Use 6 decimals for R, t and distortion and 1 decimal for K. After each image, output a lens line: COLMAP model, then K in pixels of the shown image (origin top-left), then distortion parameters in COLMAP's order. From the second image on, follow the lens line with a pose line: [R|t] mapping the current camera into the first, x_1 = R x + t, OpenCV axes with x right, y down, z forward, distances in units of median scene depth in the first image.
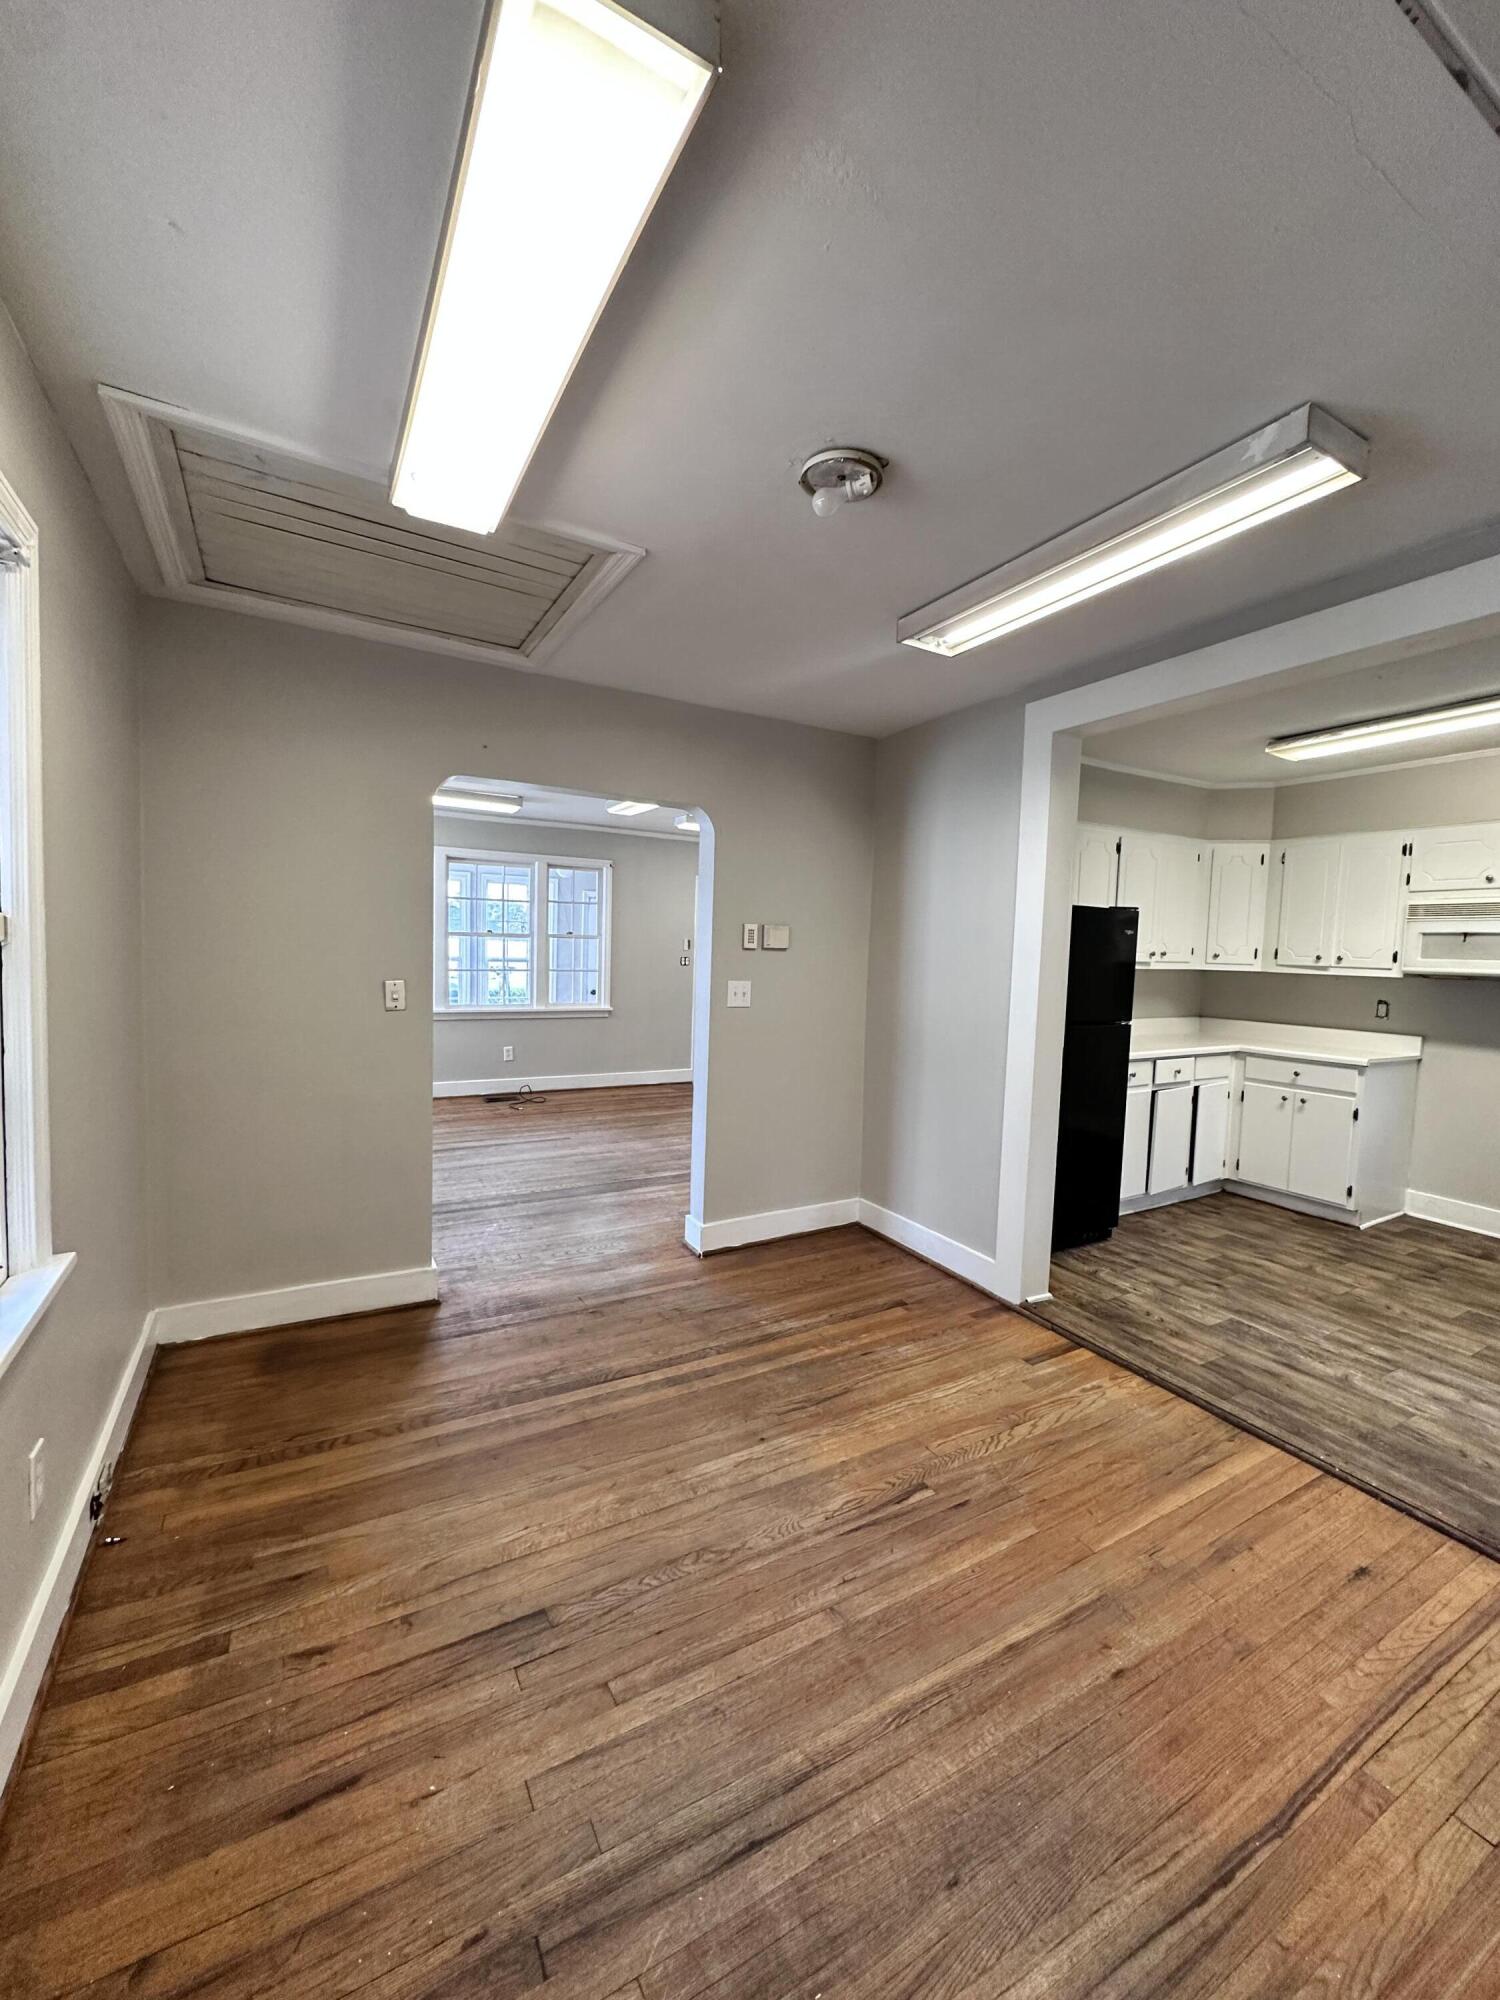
lens RADIAL K [[797.0, 0, 751.2], [0, 797.0, 1000.7], [0, 0, 1]] dist [-0.003026, 0.000742]
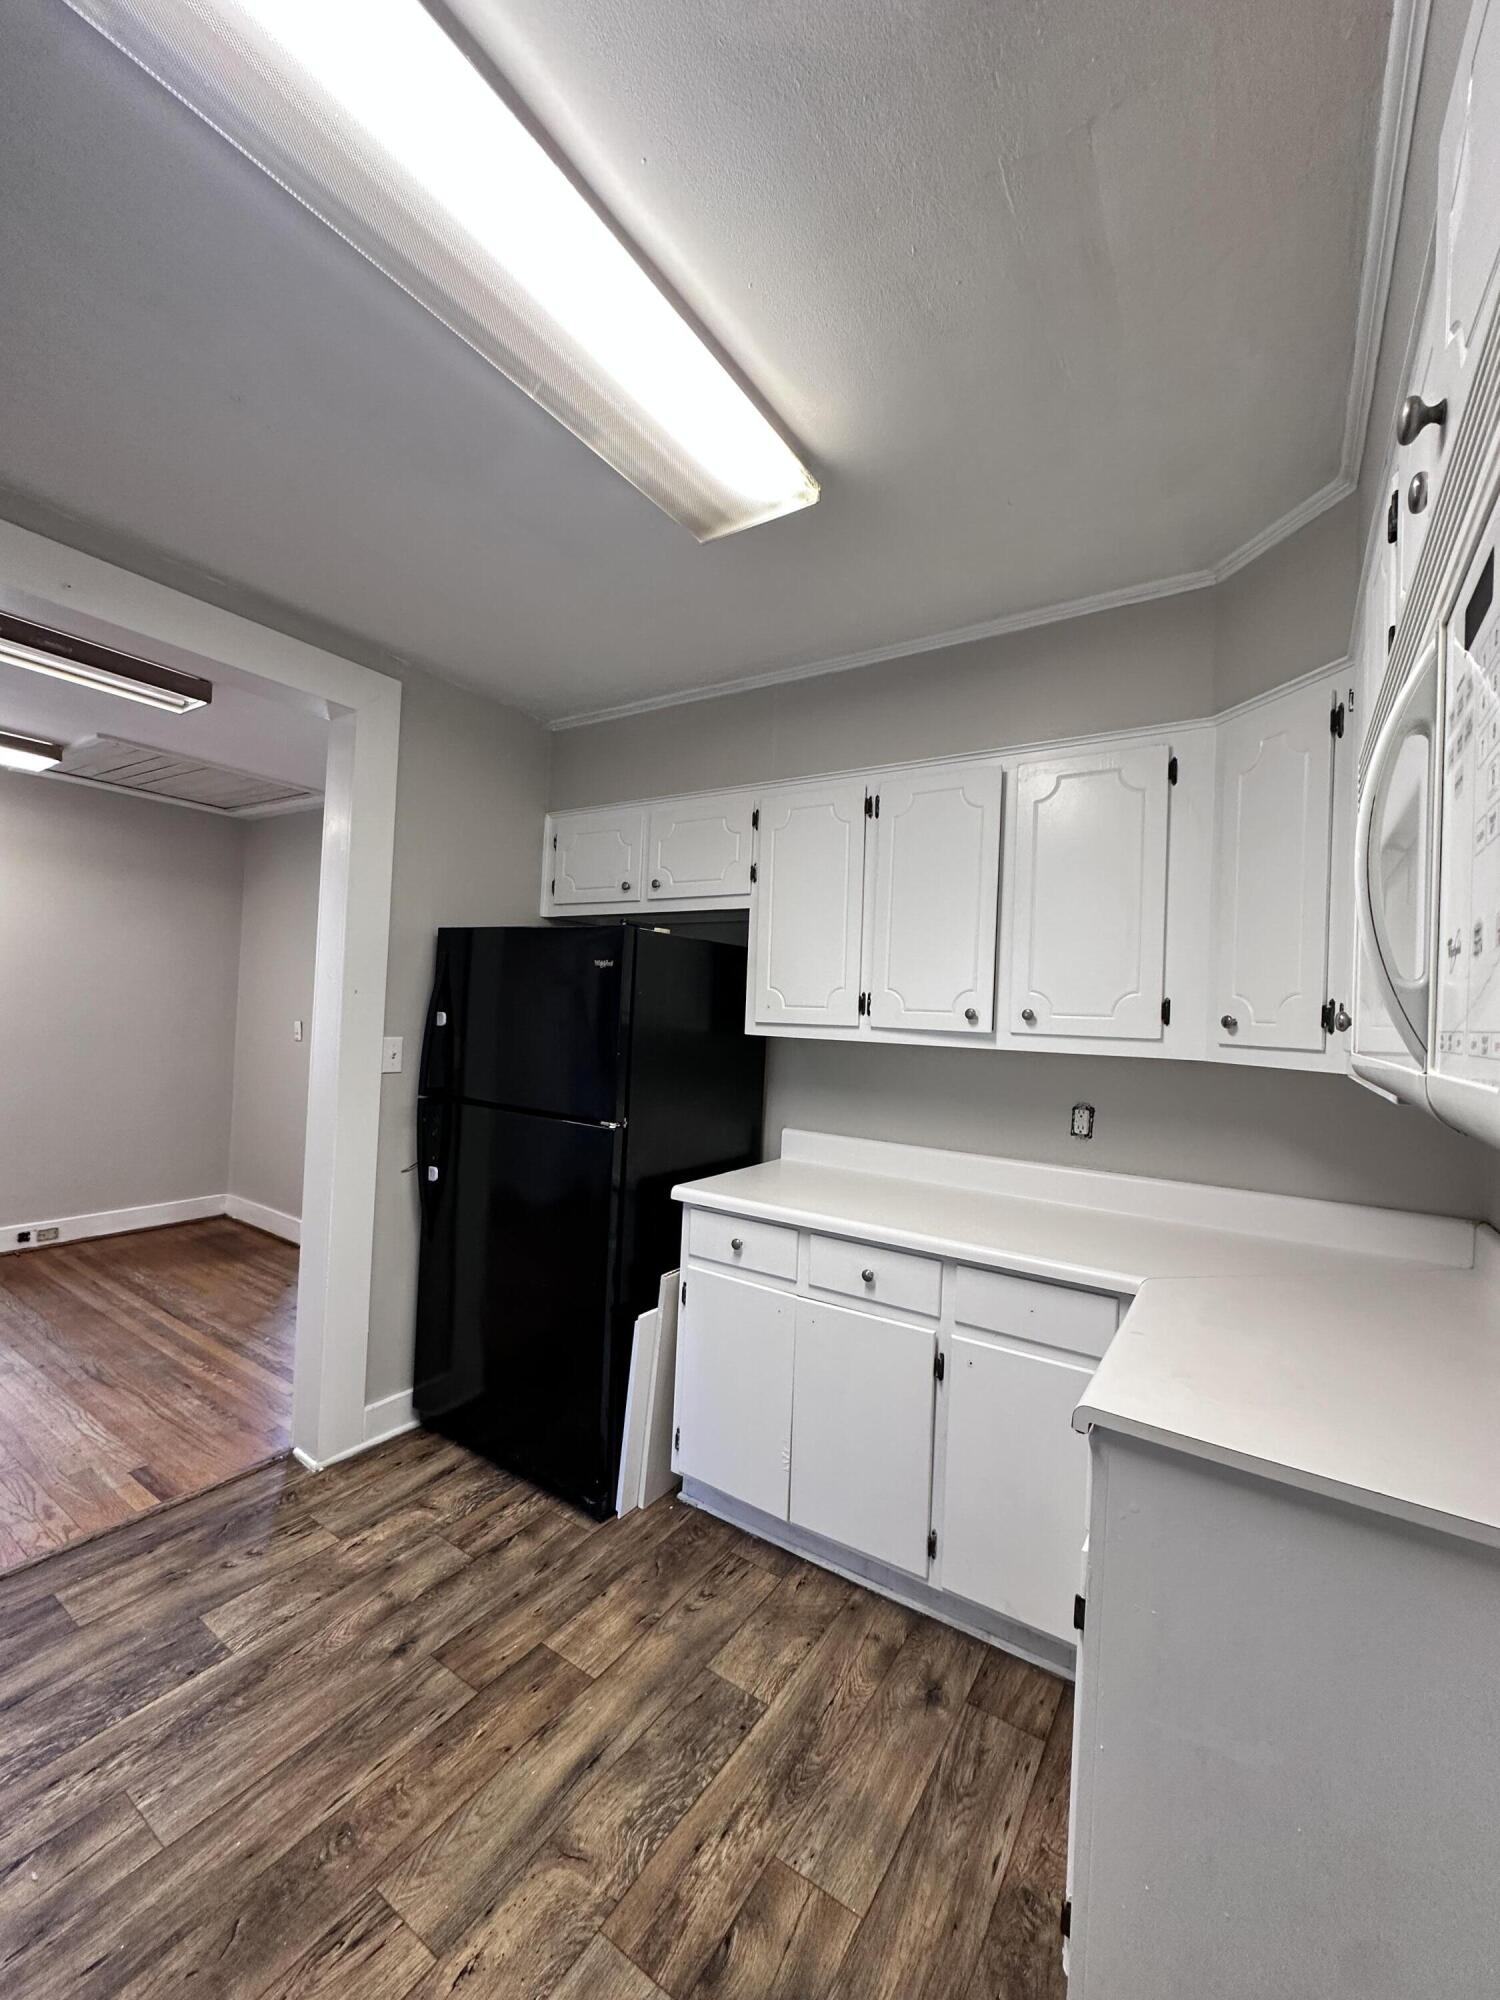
lens RADIAL K [[797.0, 0, 750.4], [0, 797.0, 1002.7], [0, 0, 1]] dist [-0.003026, 0.000742]
pose [[0.455175, -0.017236, -0.890235, 0.961433], [-0.089480, 0.993866, -0.064993, -0.028527], [0.885894, 0.109241, 0.450841, 0.782542]]
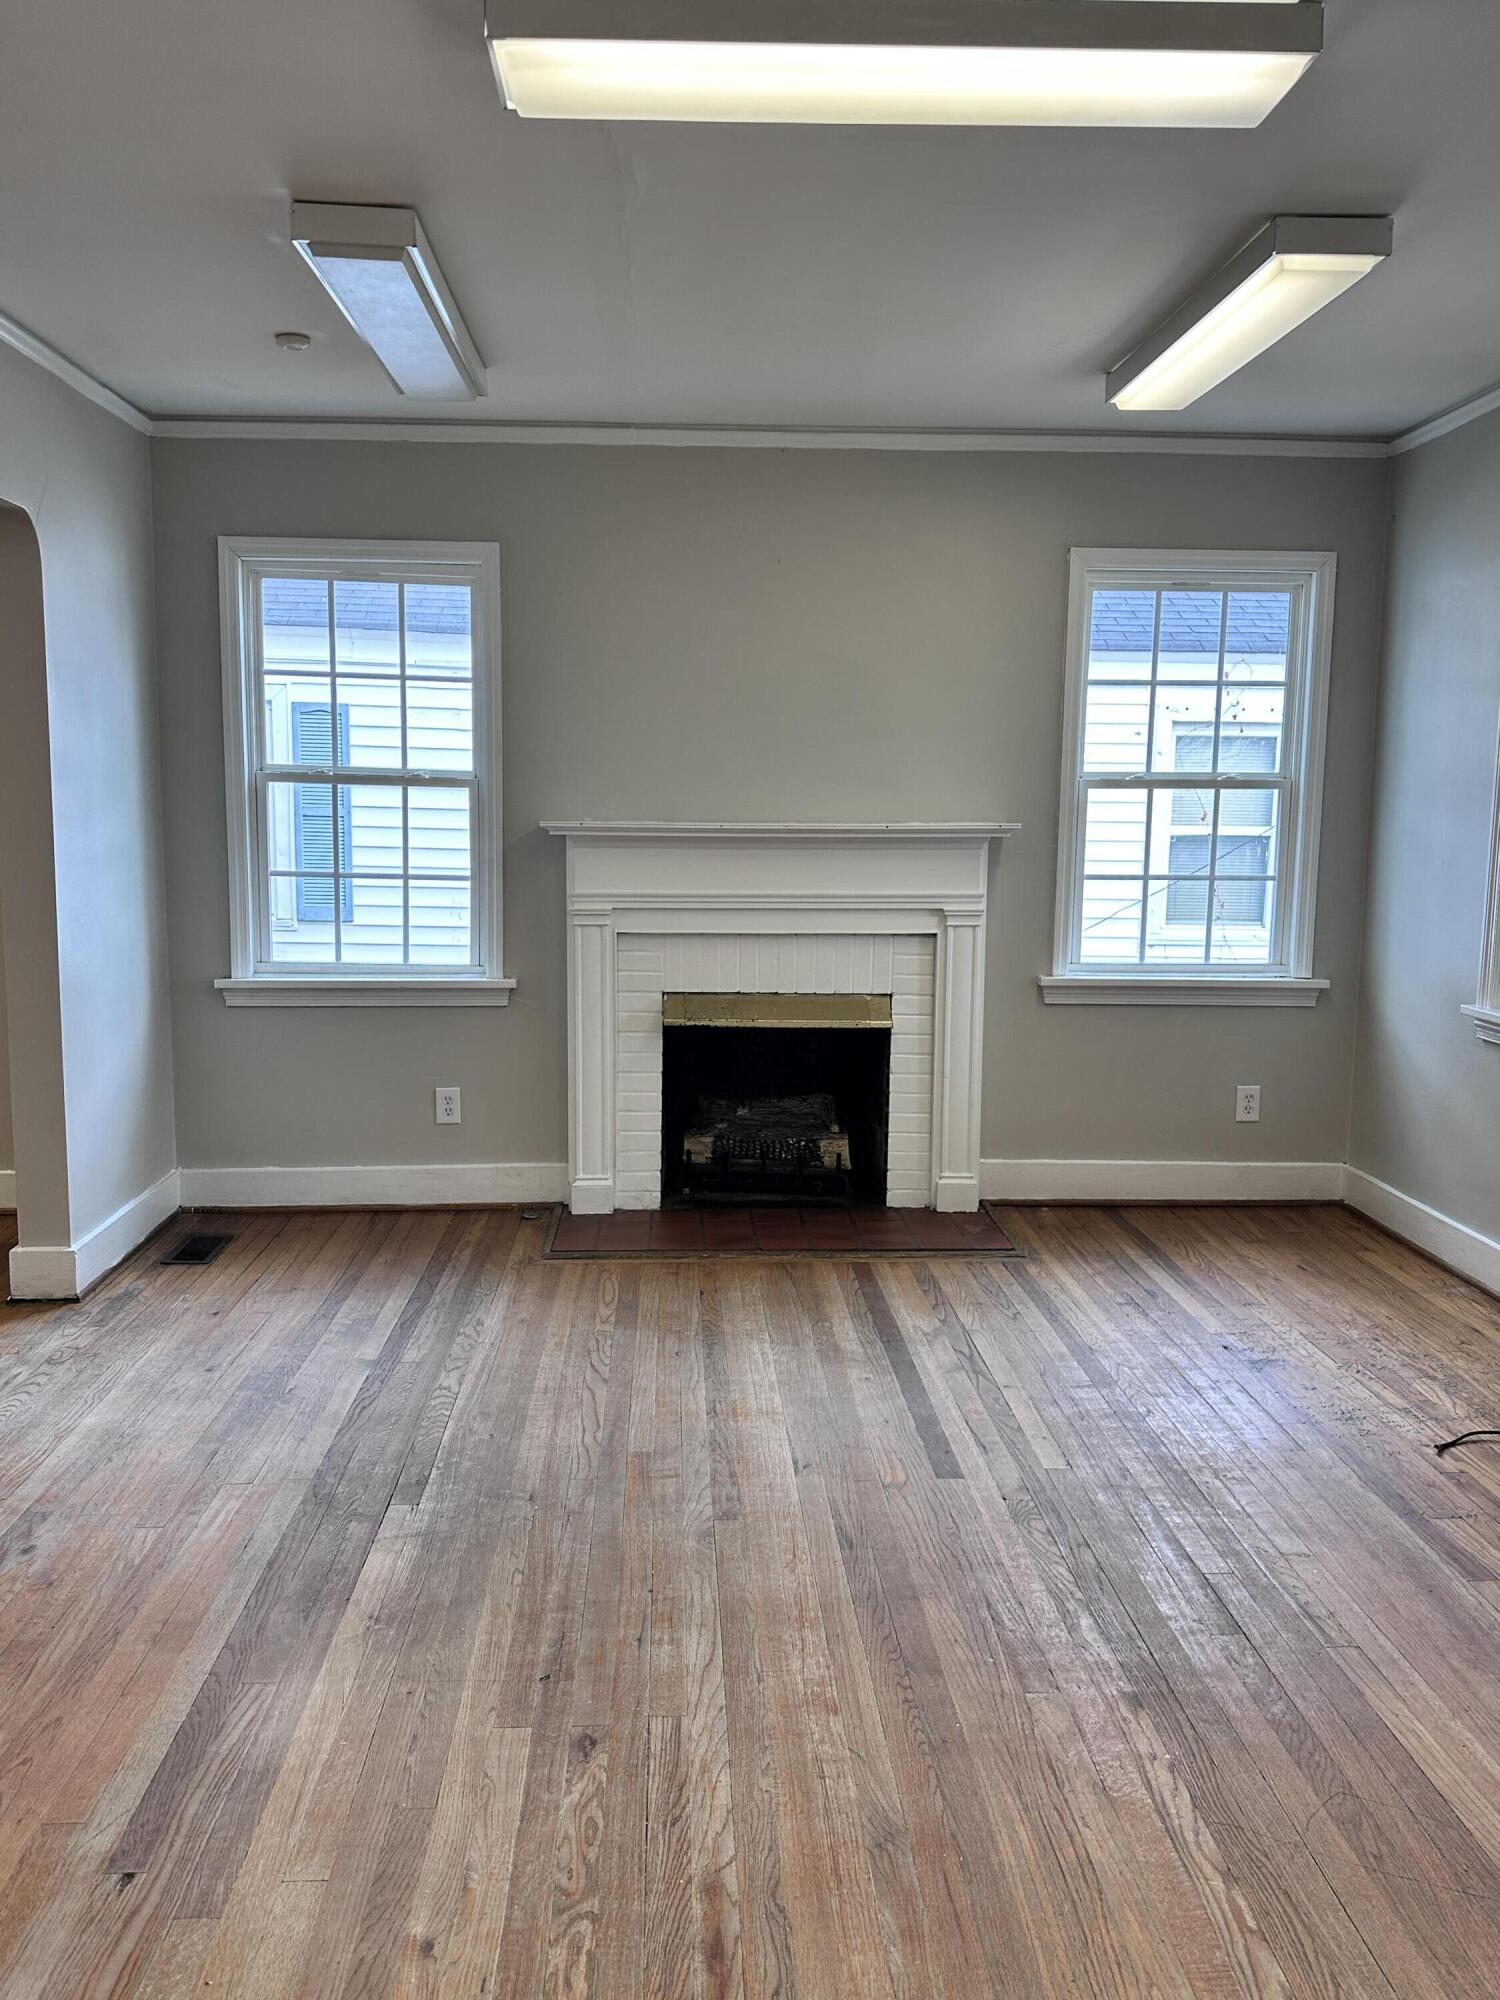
lens RADIAL K [[1575.3, 0, 743.5], [0, 1575.3, 997.9], [0, 0, 1]] dist [0.086163, -0.104492]
pose [[-0.447620, 0.077675, -0.890844, 0.408187], [-0.082635, 0.988364, 0.127700, -0.084499], [0.890398, 0.130776, -0.435993, 1.633143]]
